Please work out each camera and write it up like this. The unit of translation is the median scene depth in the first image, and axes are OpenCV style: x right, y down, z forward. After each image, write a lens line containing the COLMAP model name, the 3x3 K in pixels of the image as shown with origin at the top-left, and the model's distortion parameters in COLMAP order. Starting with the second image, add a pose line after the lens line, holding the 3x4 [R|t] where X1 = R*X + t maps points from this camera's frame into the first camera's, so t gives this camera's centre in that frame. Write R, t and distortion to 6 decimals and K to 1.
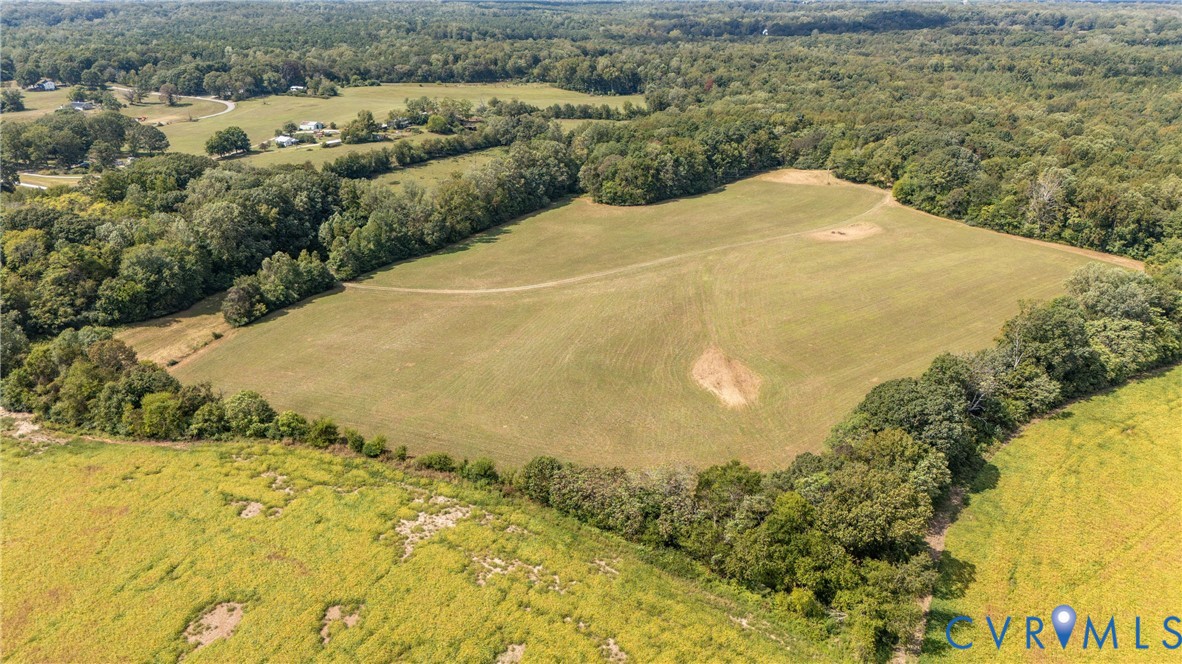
lens RADIAL K [[866.6, 0, 595.7], [0, 866.6, 339.0], [0, 0, 1]] dist [0.086709, -0.087541]
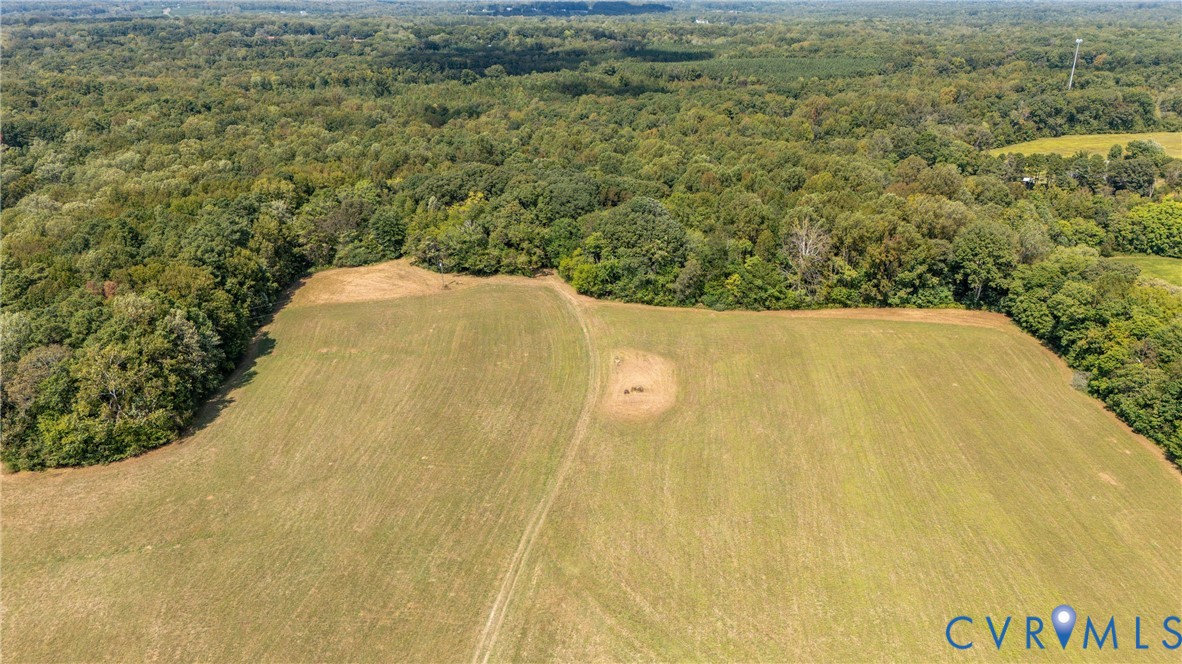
lens RADIAL K [[866.6, 0, 596.8], [0, 866.6, 340.8], [0, 0, 1]] dist [0.086709, -0.087541]
pose [[0.669516, -0.281110, 0.687550, -0.088717], [0.290788, 0.950938, 0.105637, -0.186798], [-0.683513, 0.129205, 0.718412, 0.541236]]
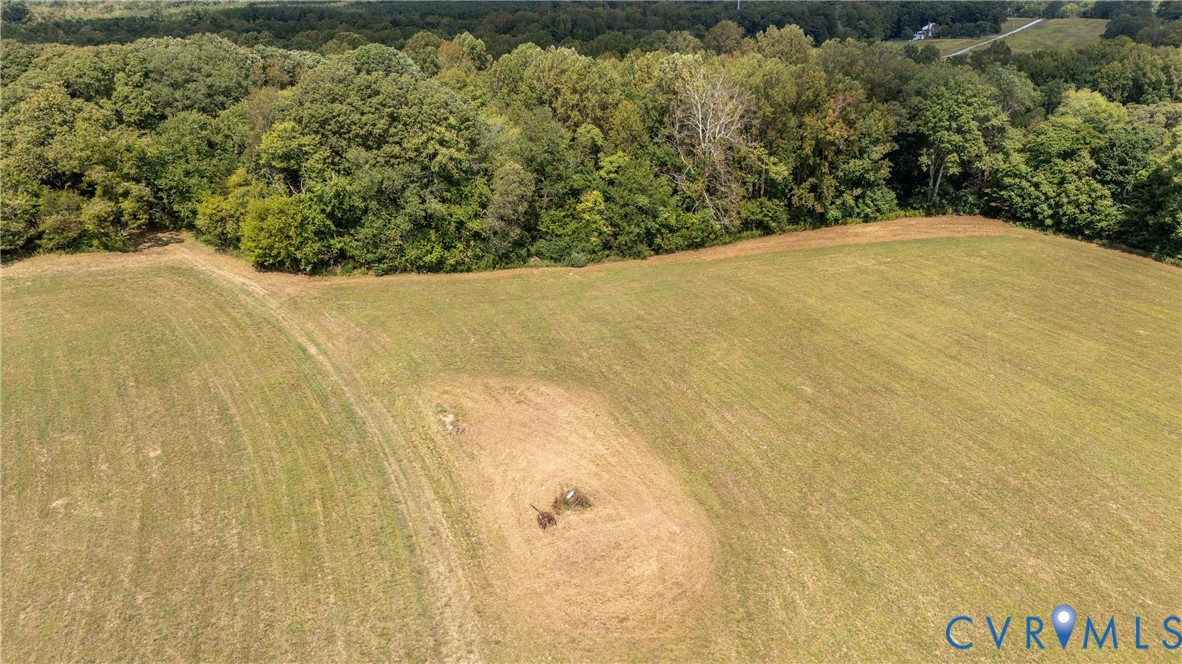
lens RADIAL K [[866.6, 0, 598.9], [0, 866.6, 333.2], [0, 0, 1]] dist [0.086709, -0.087541]
pose [[0.289494, -0.358650, 0.887448, 0.121971], [0.373747, 0.895903, 0.240147, -0.165759], [-0.881196, 0.262160, 0.393403, 0.798187]]
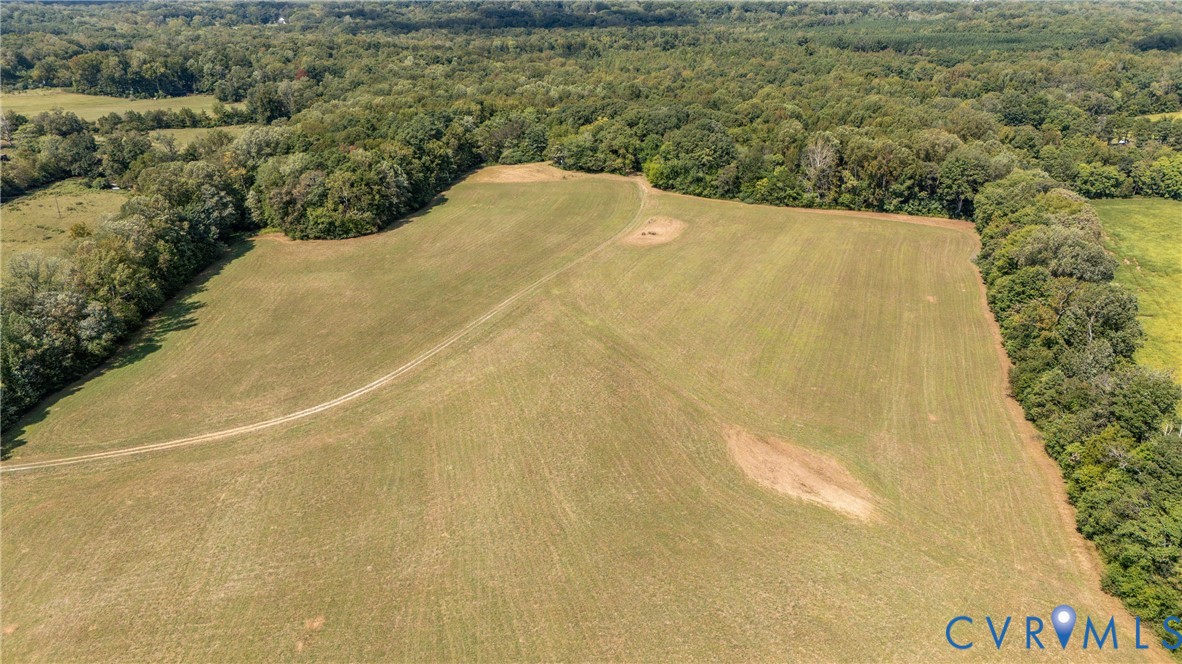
lens RADIAL K [[866.6, 0, 598.1], [0, 866.6, 340.0], [0, 0, 1]] dist [0.086709, -0.087541]
pose [[0.846854, -0.211846, 0.487811, -0.164302], [0.208328, 0.976078, 0.062227, -0.072691], [-0.489324, 0.048928, 0.870728, 0.268042]]
